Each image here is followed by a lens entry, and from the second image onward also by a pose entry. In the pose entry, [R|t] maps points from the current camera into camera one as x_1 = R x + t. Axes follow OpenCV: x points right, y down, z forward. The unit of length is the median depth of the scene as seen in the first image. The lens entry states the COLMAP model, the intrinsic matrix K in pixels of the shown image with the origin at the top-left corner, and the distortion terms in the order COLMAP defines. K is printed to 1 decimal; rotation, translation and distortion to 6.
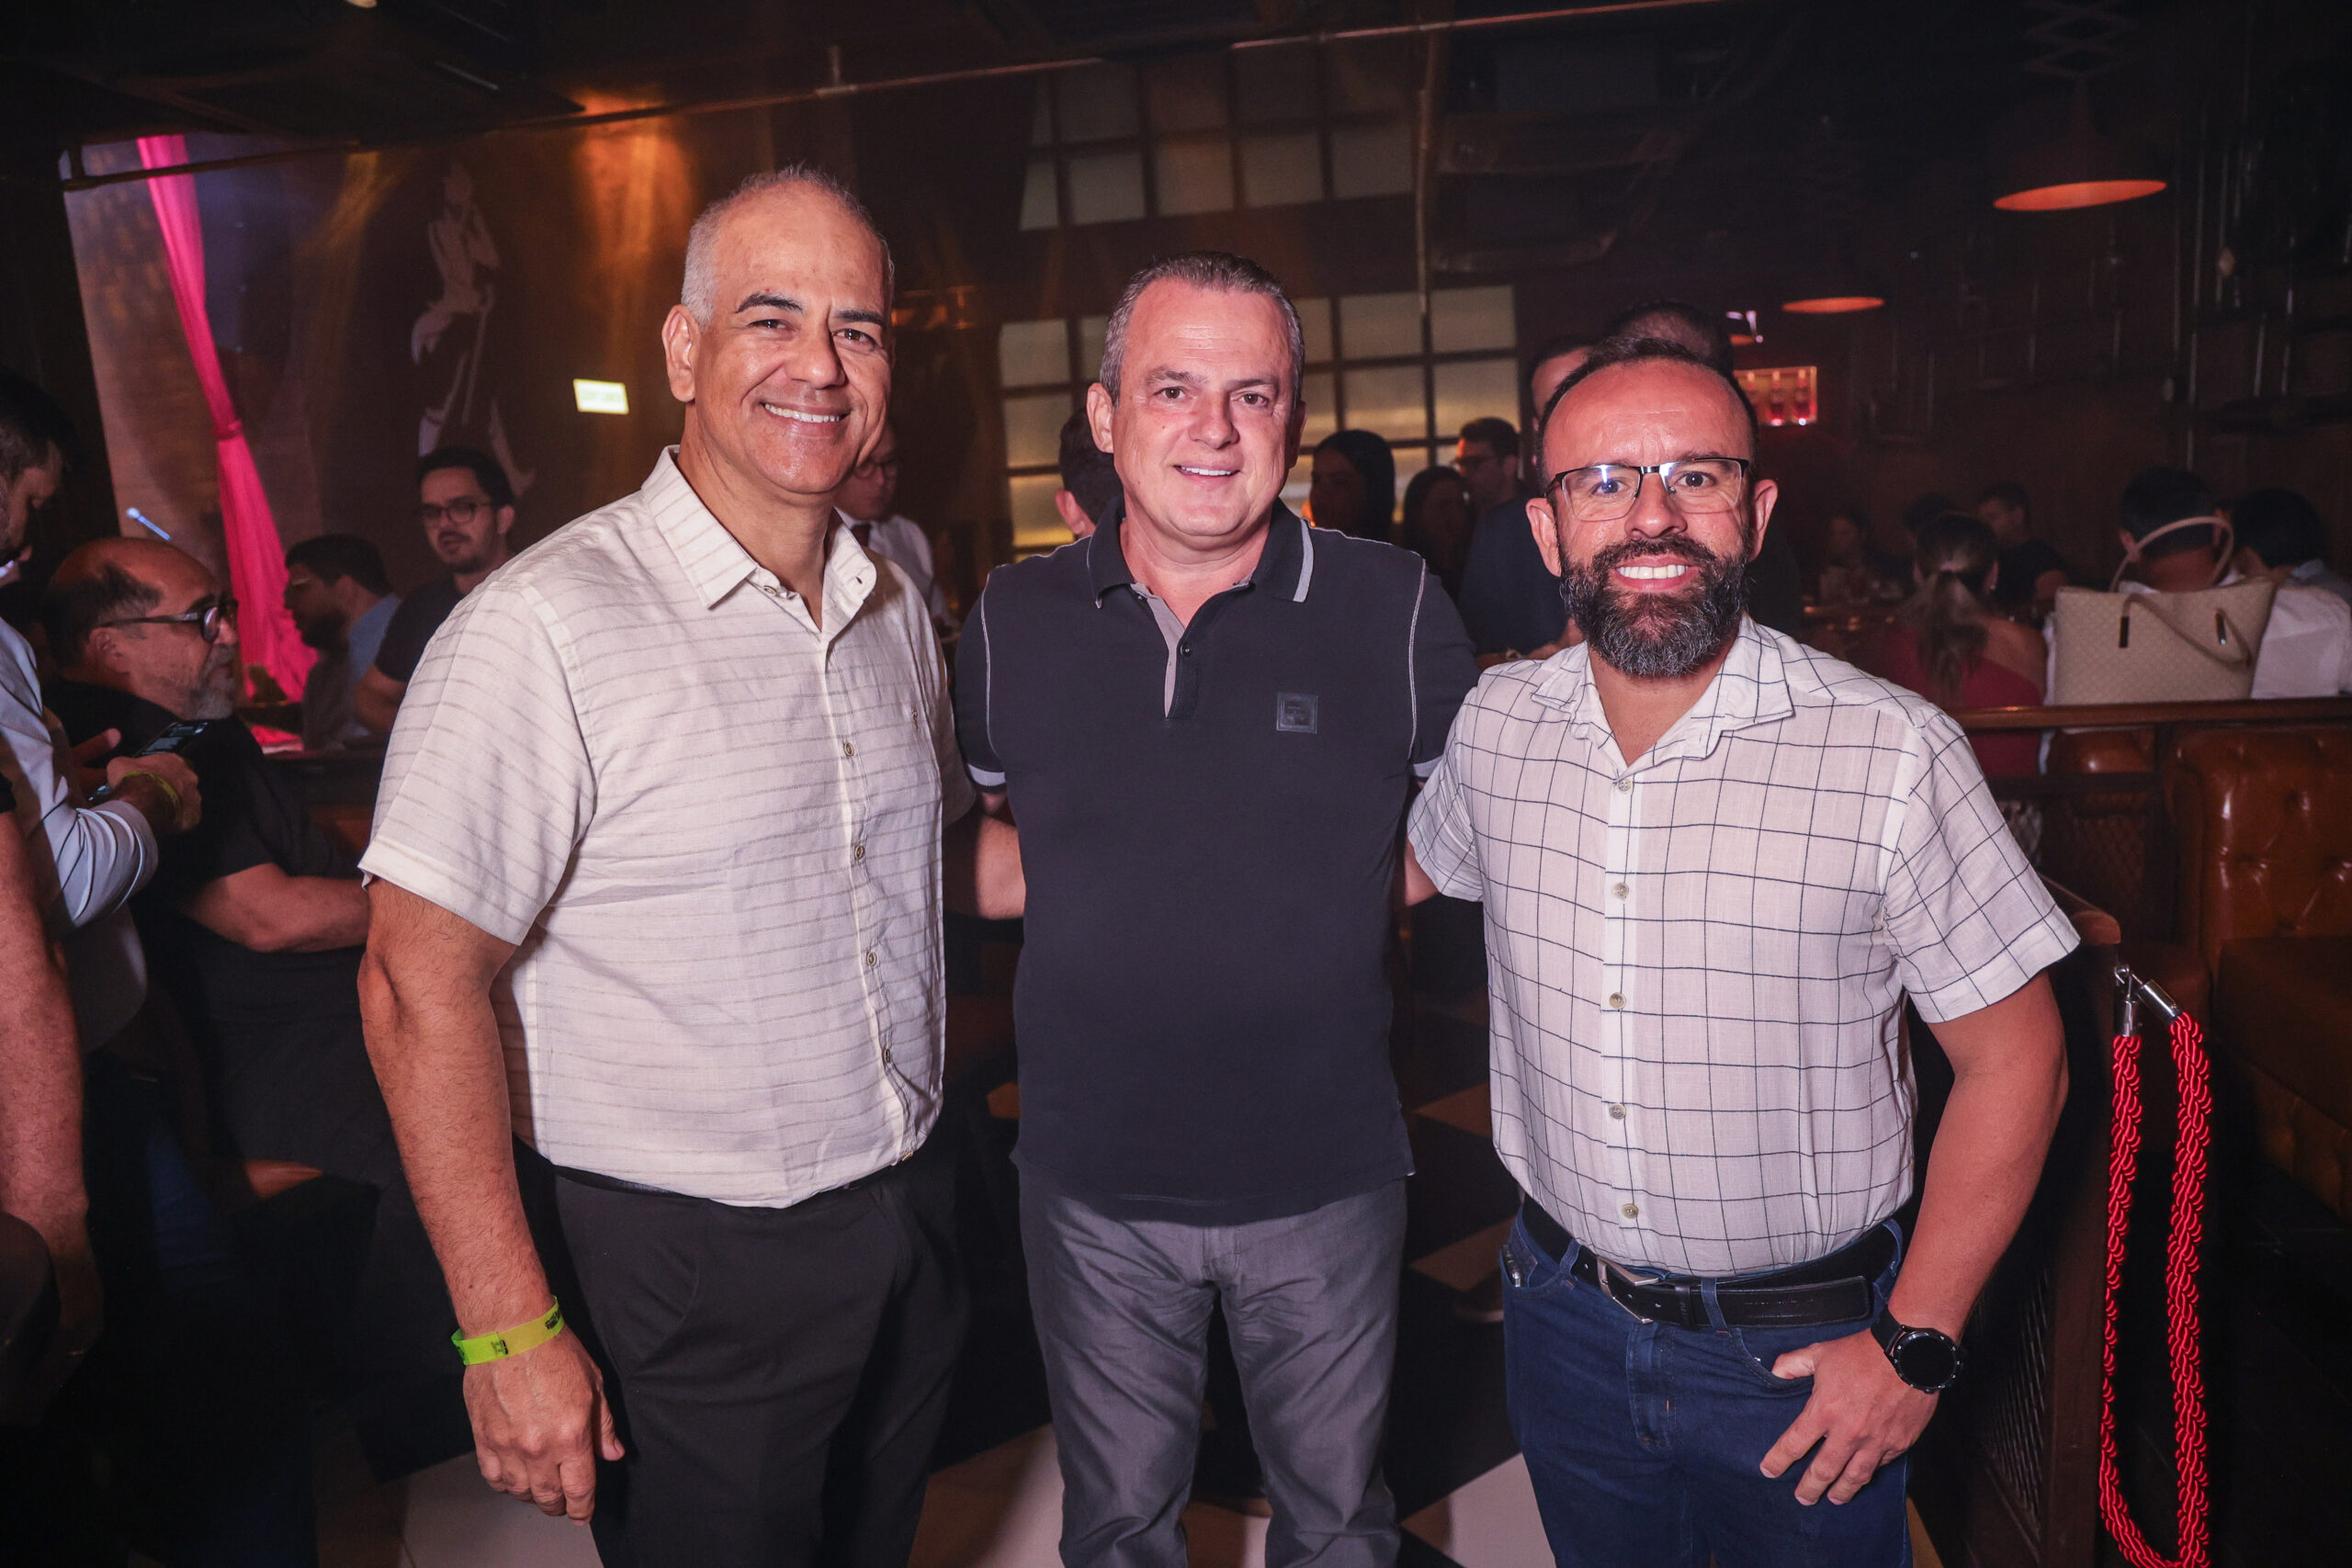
lens RADIAL K [[1605.4, 0, 1186.3], [0, 1605.4, 795.0], [0, 0, 1]] dist [-0.094835, 0.054511]
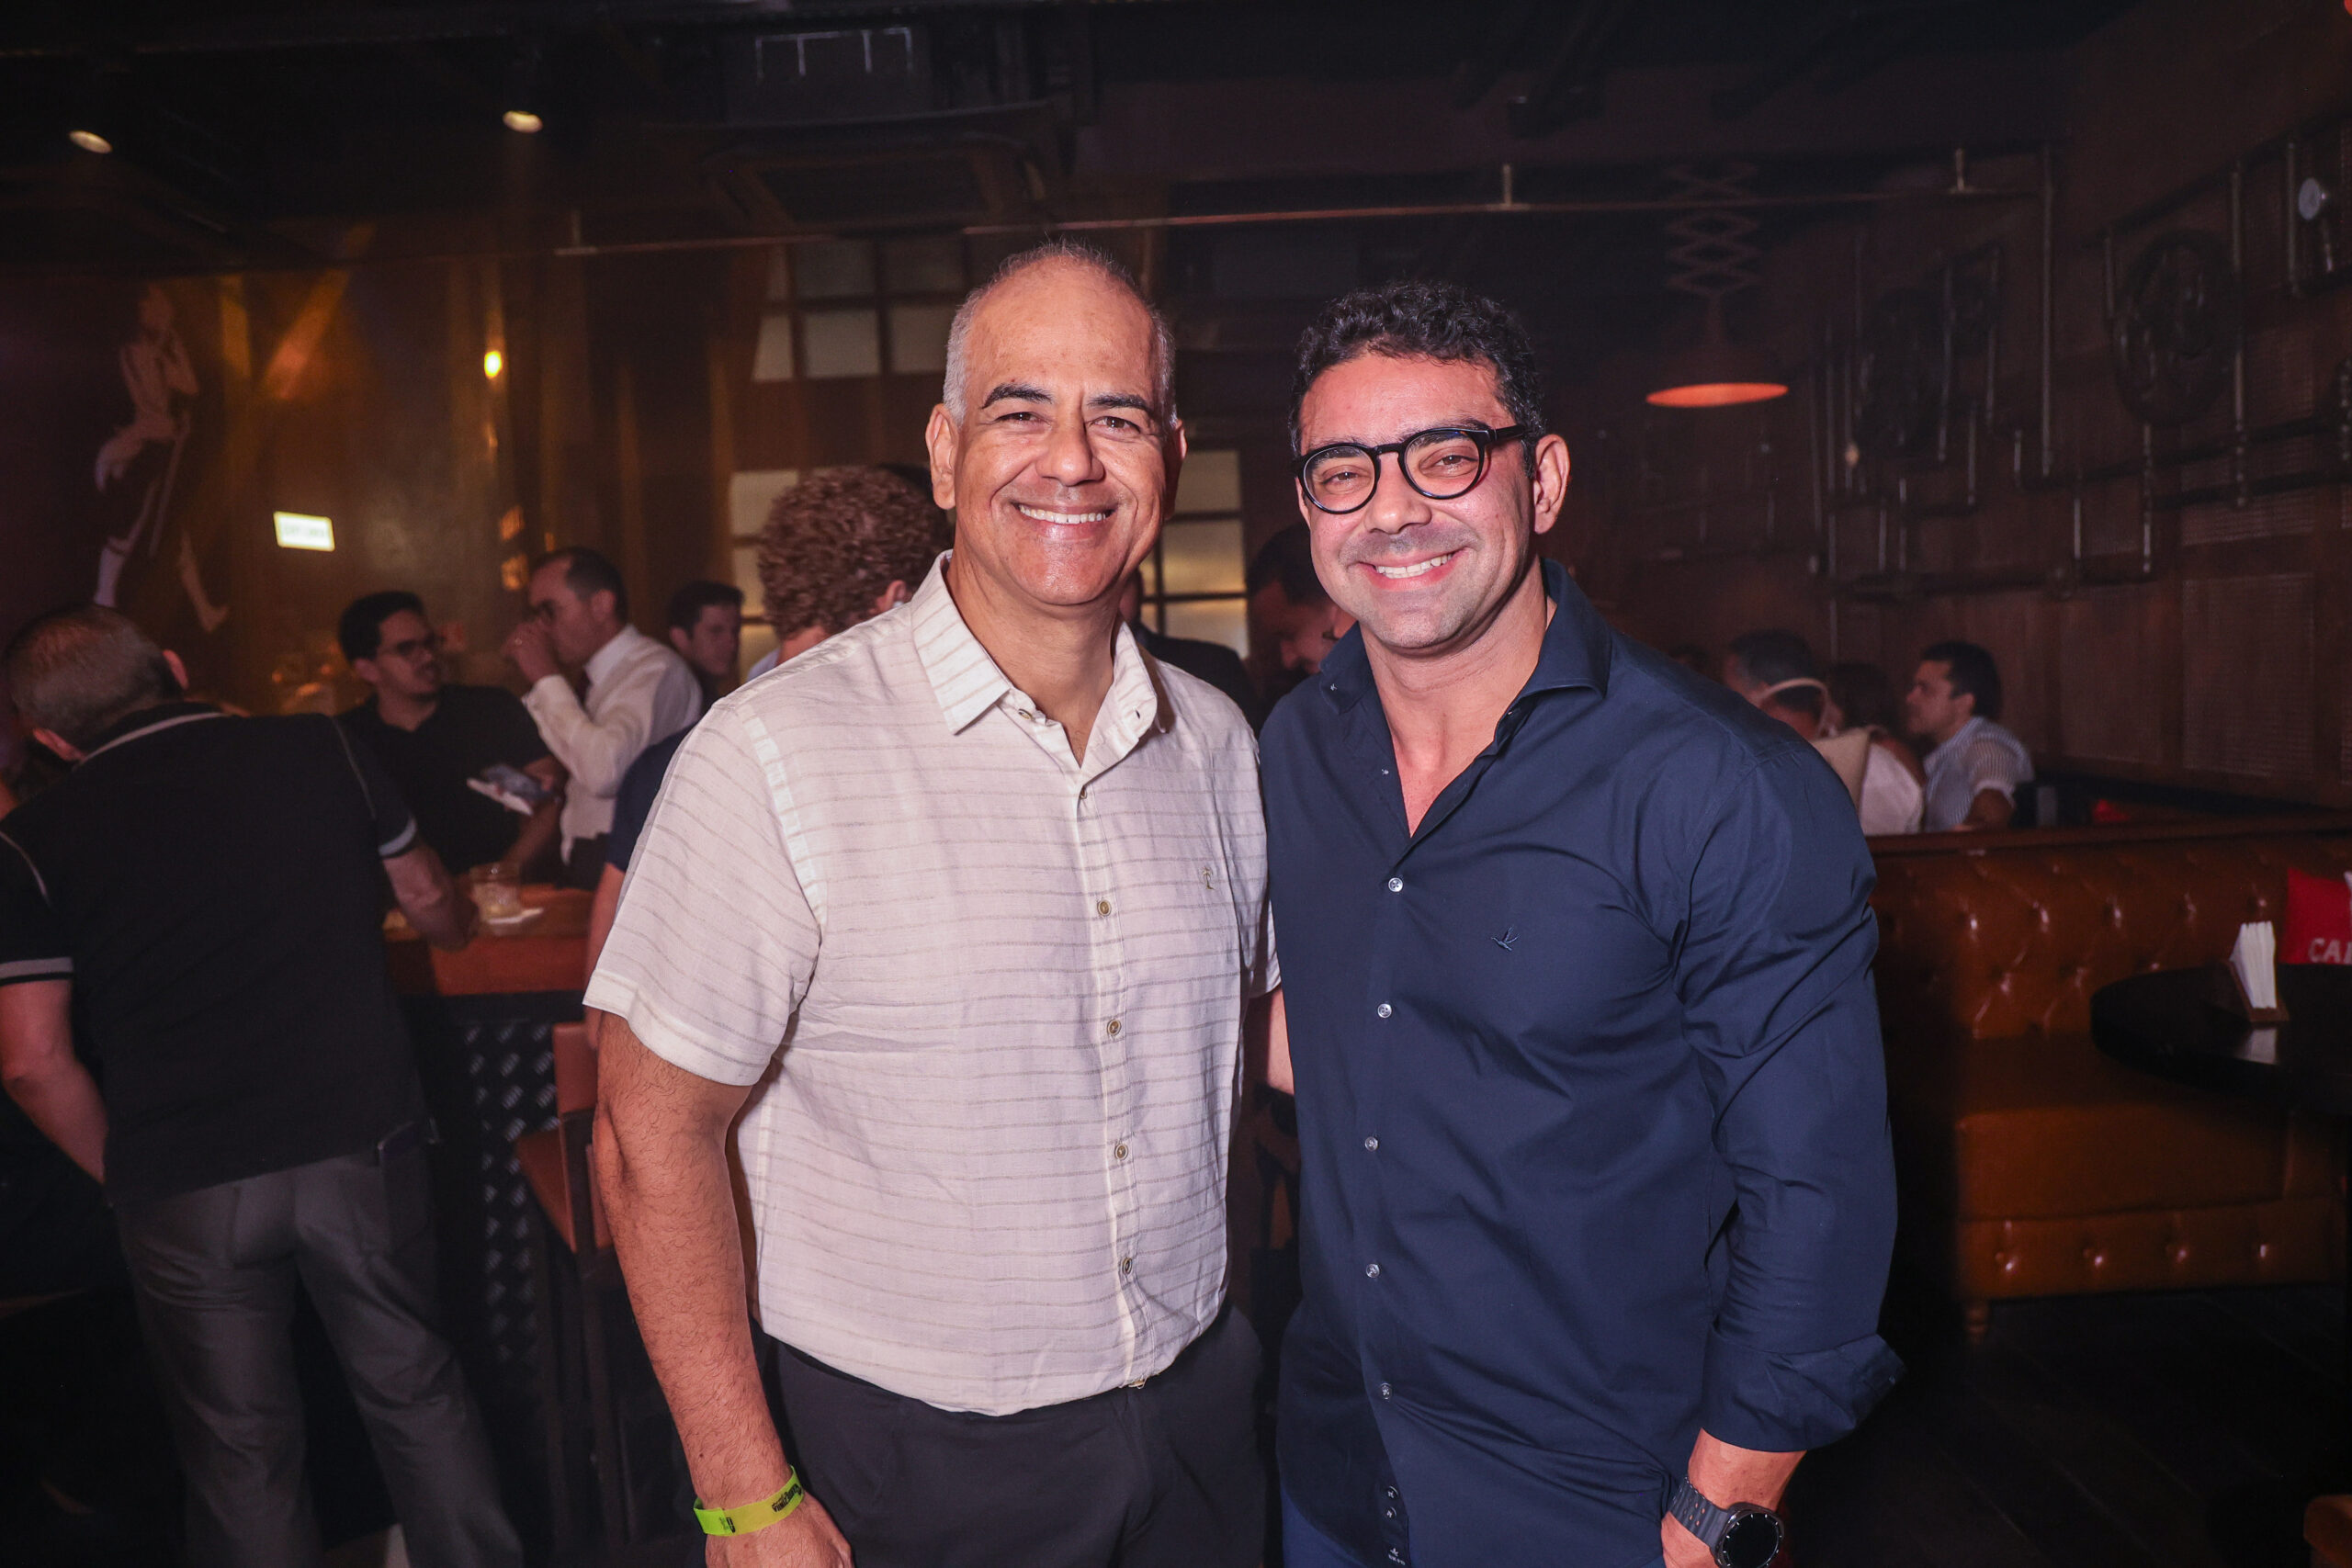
lens RADIAL K [[1643.7, 0, 1187.7], [0, 1643.7, 774.7], [0, 0, 1]] dist [-0.089228, 0.061792]
pose [[0.986933, 0.006346, 0.161004, 0.005294], [0.010994, 0.994243, -0.106582, 0.009514], [-0.160753, 0.106960, 0.981182, -0.059821]]
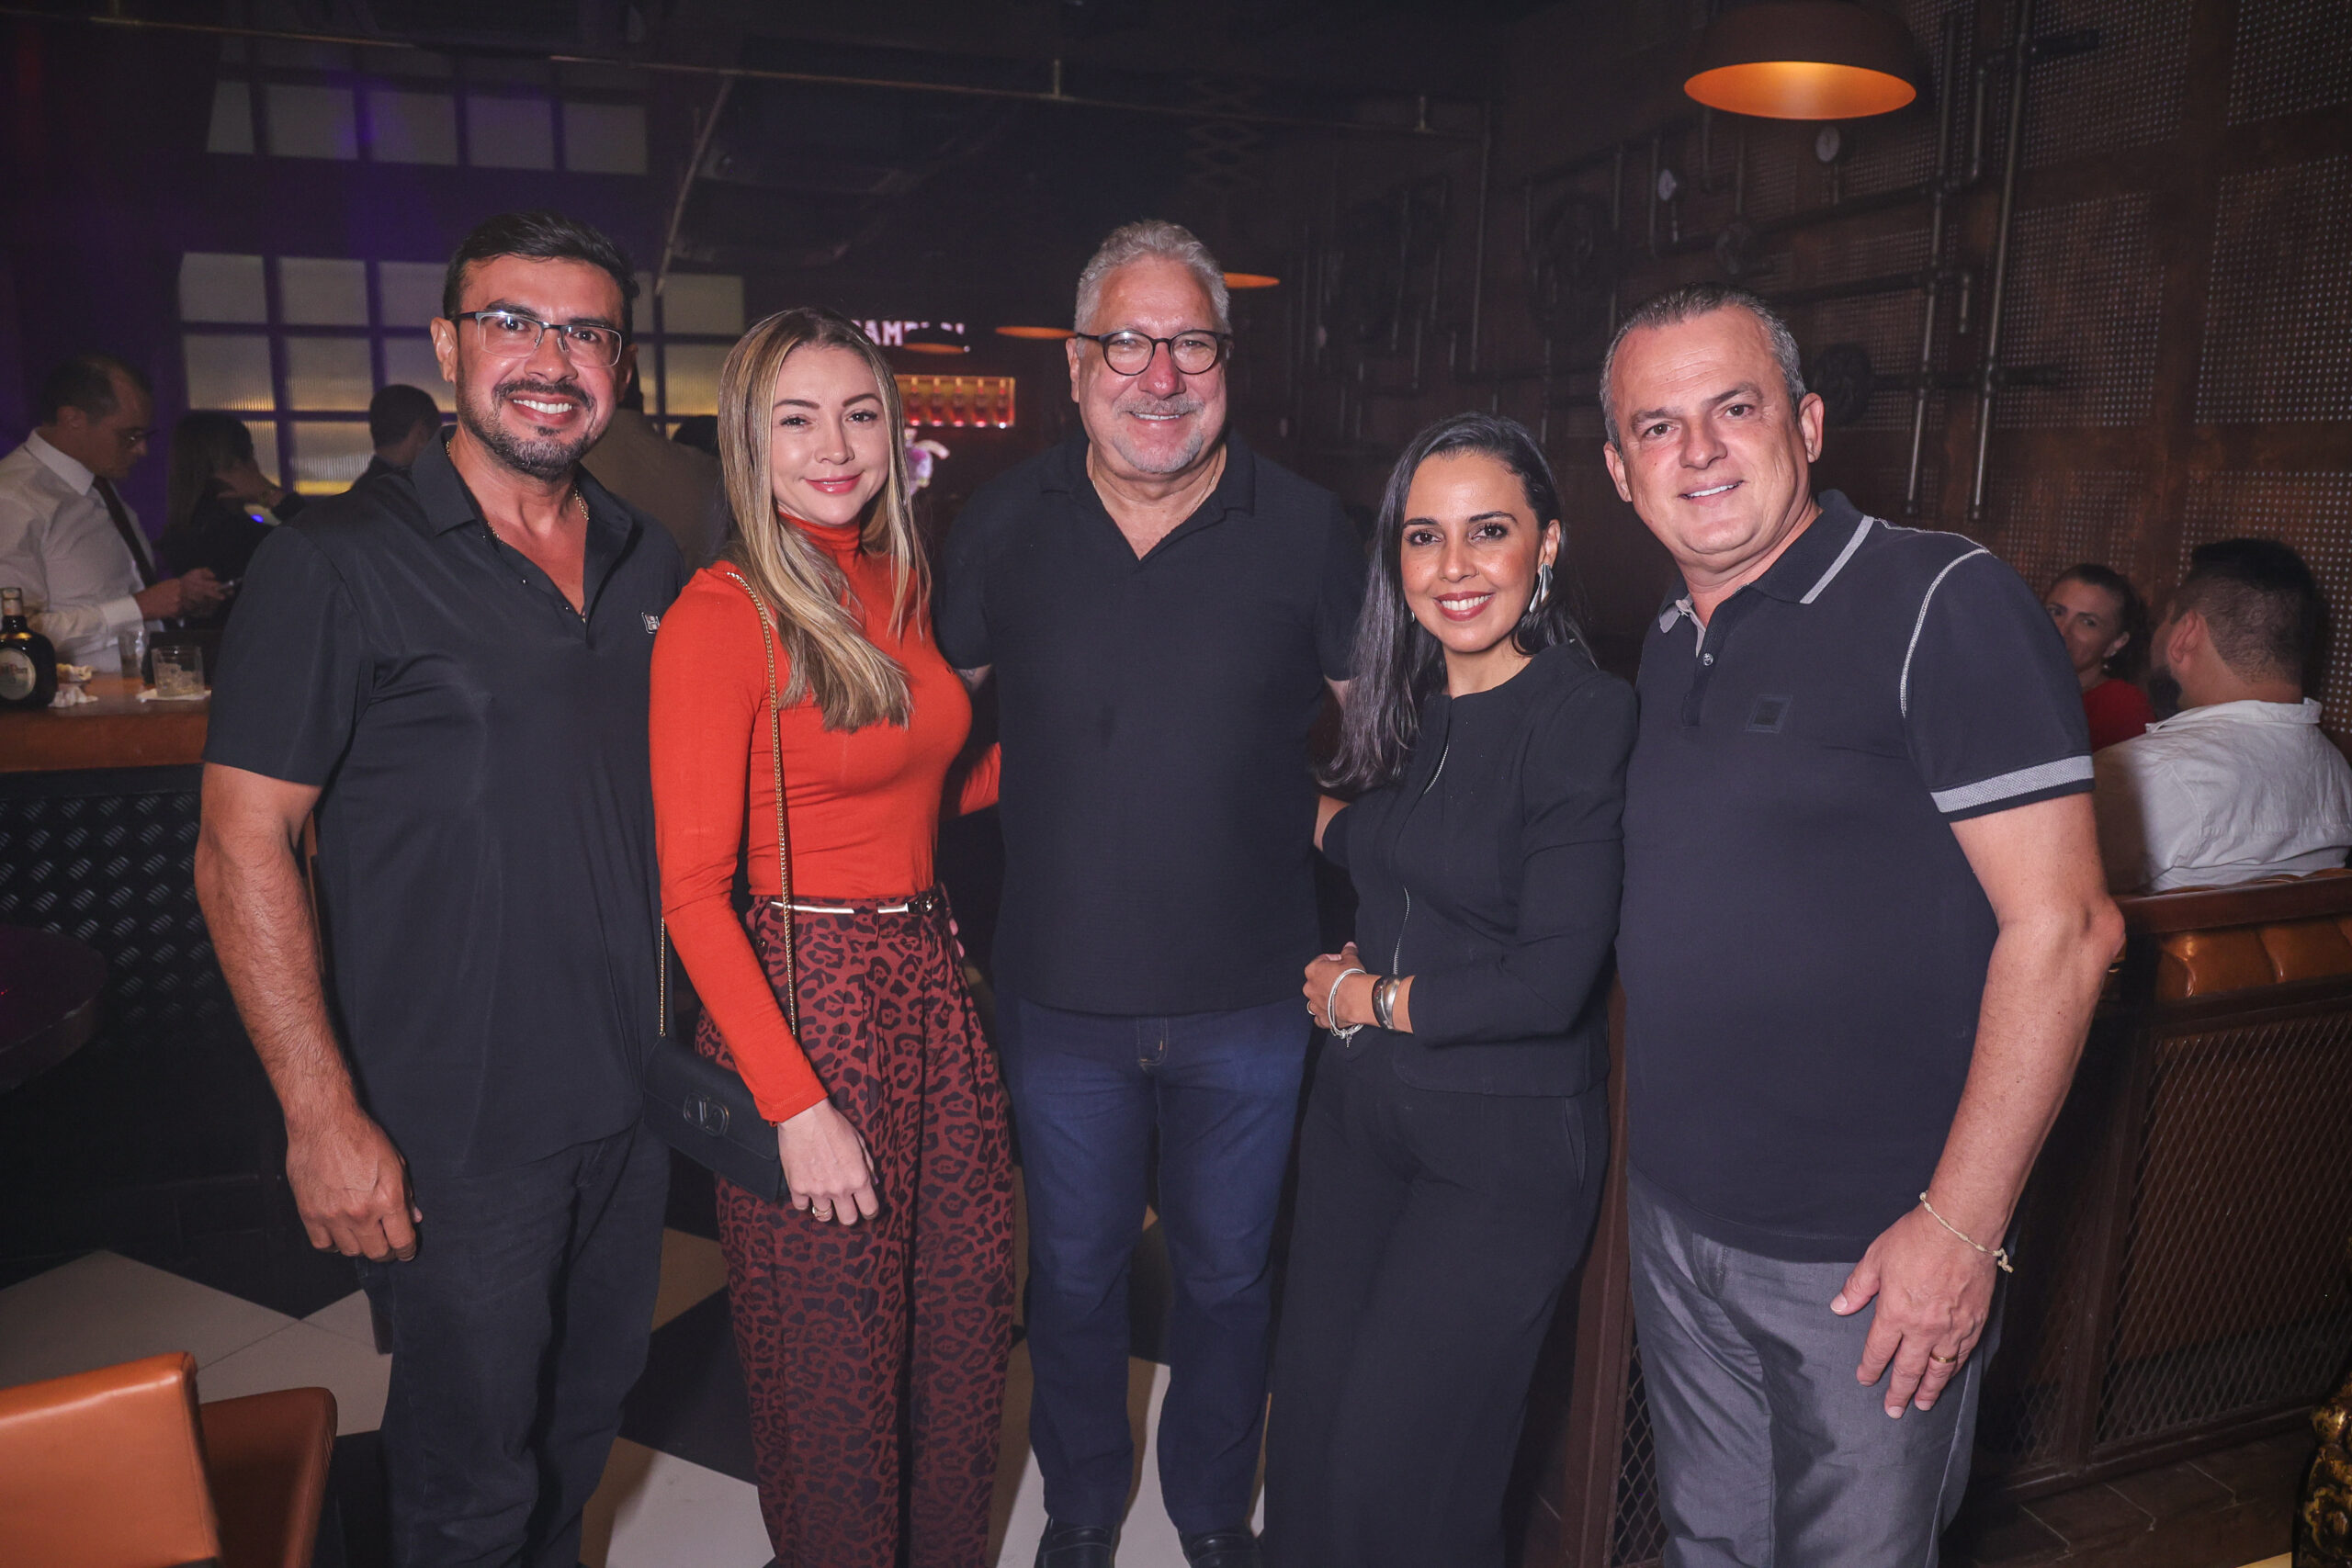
lens RADIAL K [[1614.9, 0, 1202.7], [0, 1614.9, 774.3], [0, 0, 1]] dist [-0.085764, 0.055248]
pose [[0.875601, -0.013062, 0.482858, -0.094679], [0.014138, 0.999899, 0.001411, 0.030725], [-0.482827, 0.005591, 0.875698, -0.168863]]
